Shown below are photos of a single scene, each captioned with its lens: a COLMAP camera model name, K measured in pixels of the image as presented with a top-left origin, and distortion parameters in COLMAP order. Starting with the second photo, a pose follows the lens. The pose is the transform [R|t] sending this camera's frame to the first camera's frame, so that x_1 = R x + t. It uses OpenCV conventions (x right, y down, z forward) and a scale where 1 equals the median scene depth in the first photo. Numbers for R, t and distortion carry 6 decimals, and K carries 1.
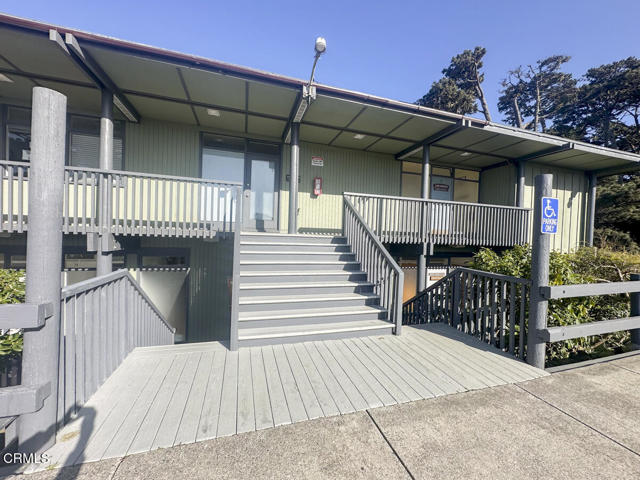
lens RADIAL K [[252.0, 0, 320.0], [0, 252.0, 240.0], [0, 0, 1]] dist [-0.000765, 0.000005]
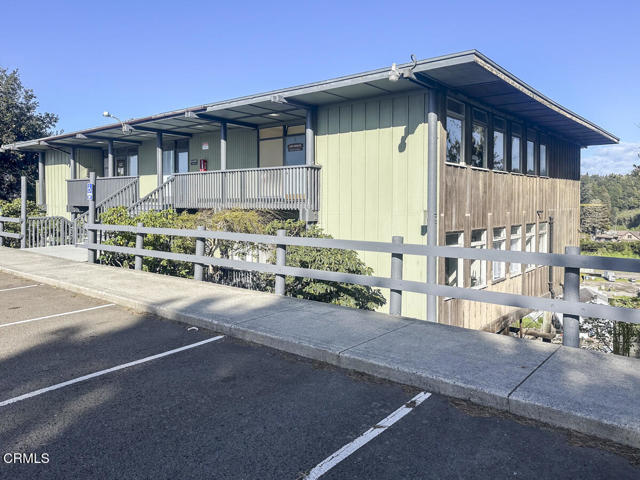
lens RADIAL K [[474.1, 0, 323.9], [0, 474.1, 209.7], [0, 0, 1]] dist [0.004381, -0.000747]
pose [[0.549126, -0.017180, -0.835563, 2.907133], [0.002309, 0.999816, -0.019039, 0.071586], [0.835737, 0.008526, 0.549064, 0.229816]]
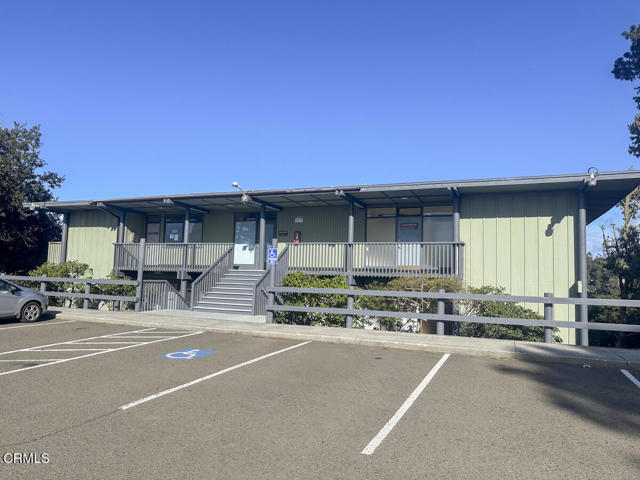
lens RADIAL K [[447.2, 0, 318.9], [0, 447.2, 242.8], [0, 0, 1]] dist [-0.001989, 0.002656]
pose [[0.767791, -0.062067, -0.637688, 2.070785], [-0.015708, 0.993174, -0.115579, 0.127700], [0.640508, 0.098758, 0.761575, -1.011993]]
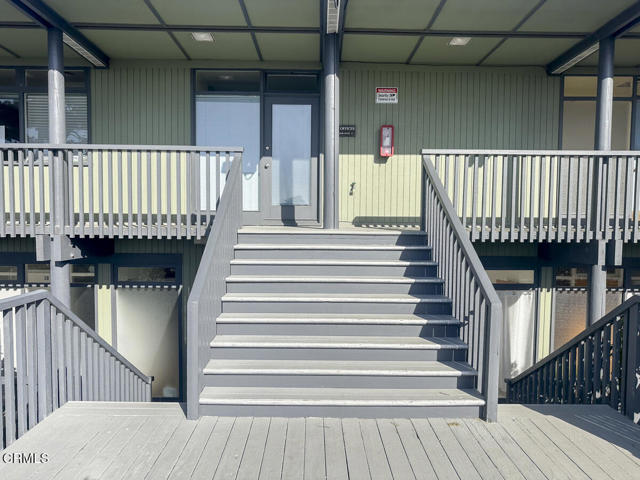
lens RADIAL K [[447.2, 0, 318.9], [0, 447.2, 242.8], [0, 0, 1]] dist [-0.001989, 0.002656]
pose [[0.959190, -0.013271, -0.282452, 0.151222], [0.018324, 0.999716, 0.015258, -0.008762], [0.282170, -0.019811, 0.959160, 0.010992]]
